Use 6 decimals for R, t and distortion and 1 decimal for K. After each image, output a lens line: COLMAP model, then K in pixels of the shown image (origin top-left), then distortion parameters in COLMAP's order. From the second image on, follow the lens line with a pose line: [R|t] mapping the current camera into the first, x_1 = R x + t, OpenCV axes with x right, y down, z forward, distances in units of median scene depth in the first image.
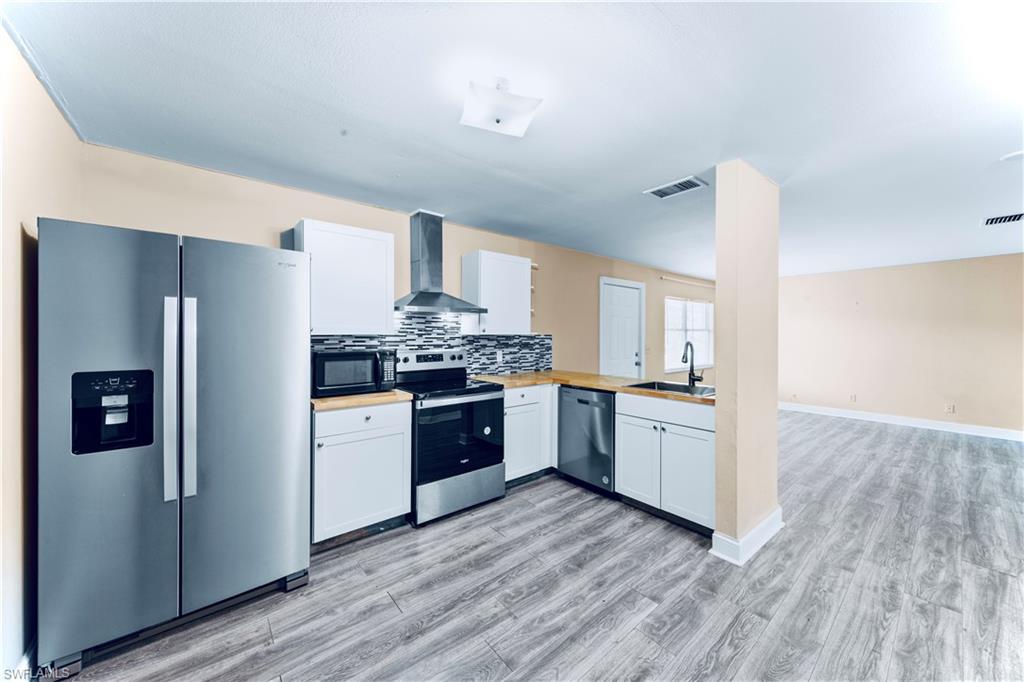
lens RADIAL K [[368.3, 0, 510.8], [0, 368.3, 335.3], [0, 0, 1]] dist [0.008790, -0.001244]
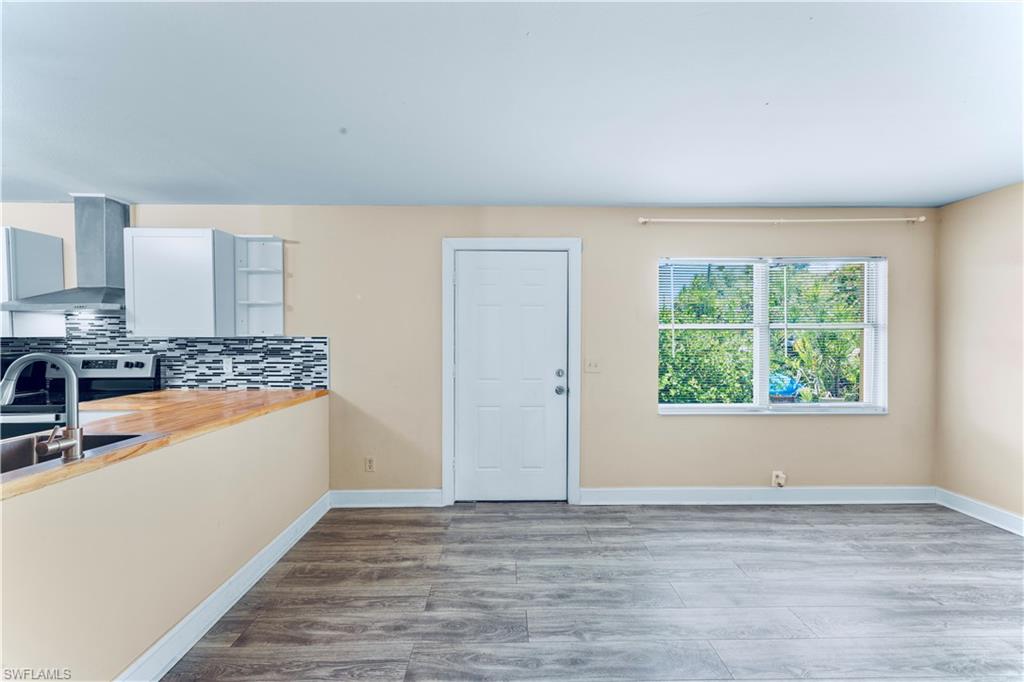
lens RADIAL K [[368.3, 0, 511.1], [0, 368.3, 338.7], [0, 0, 1]] dist [0.008790, -0.001244]
pose [[0.781471, 0.000589, -0.623941, 0.918886], [0.000949, 0.999997, 0.002133, 0.000907], [0.623941, -0.002259, 0.781469, 0.792441]]
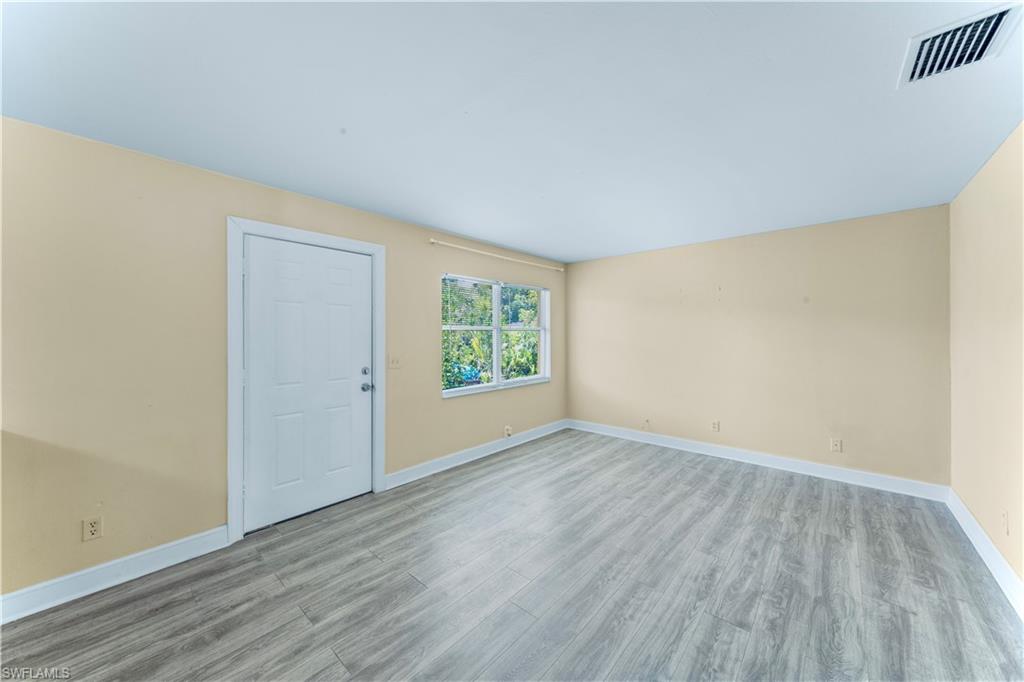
lens RADIAL K [[368.3, 0, 511.0], [0, 368.3, 335.8], [0, 0, 1]] dist [0.008790, -0.001244]
pose [[0.988026, -0.006119, 0.154164, 0.702183], [0.006427, 0.999978, -0.001496, 0.000859], [-0.154152, 0.002469, 0.988044, 0.605200]]
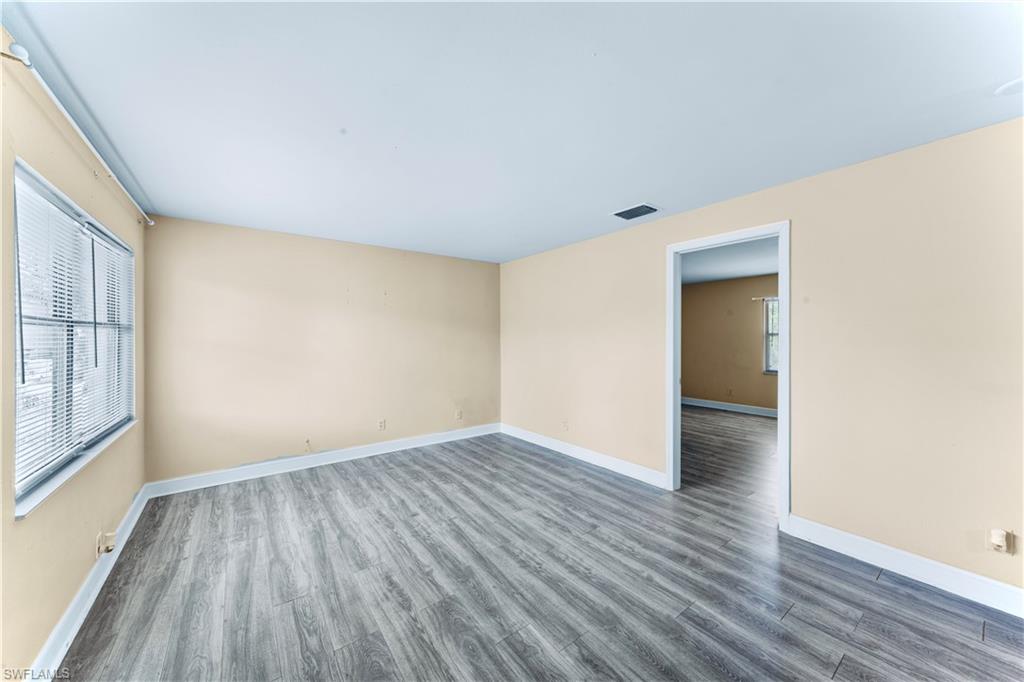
lens RADIAL K [[368.3, 0, 509.7], [0, 368.3, 344.1], [0, 0, 1]] dist [0.008790, -0.001244]
pose [[0.050739, -0.022971, 0.998448, 0.358967], [0.006987, 0.999719, 0.022646, -0.001751], [-0.998687, 0.005827, 0.050886, 1.133299]]
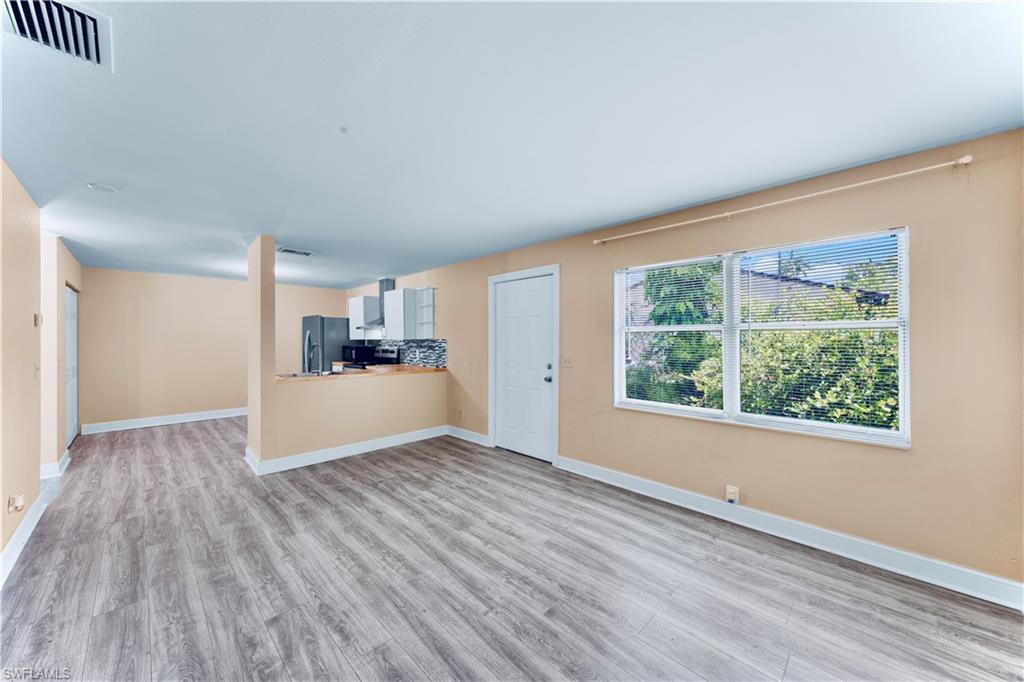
lens RADIAL K [[368.3, 0, 510.8], [0, 368.3, 338.5], [0, 0, 1]] dist [0.008790, -0.001244]
pose [[0.099908, -0.004129, -0.994988, 1.550479], [-0.000787, 0.999991, -0.004228, 0.001276], [0.994996, 0.001206, 0.099903, 1.263072]]
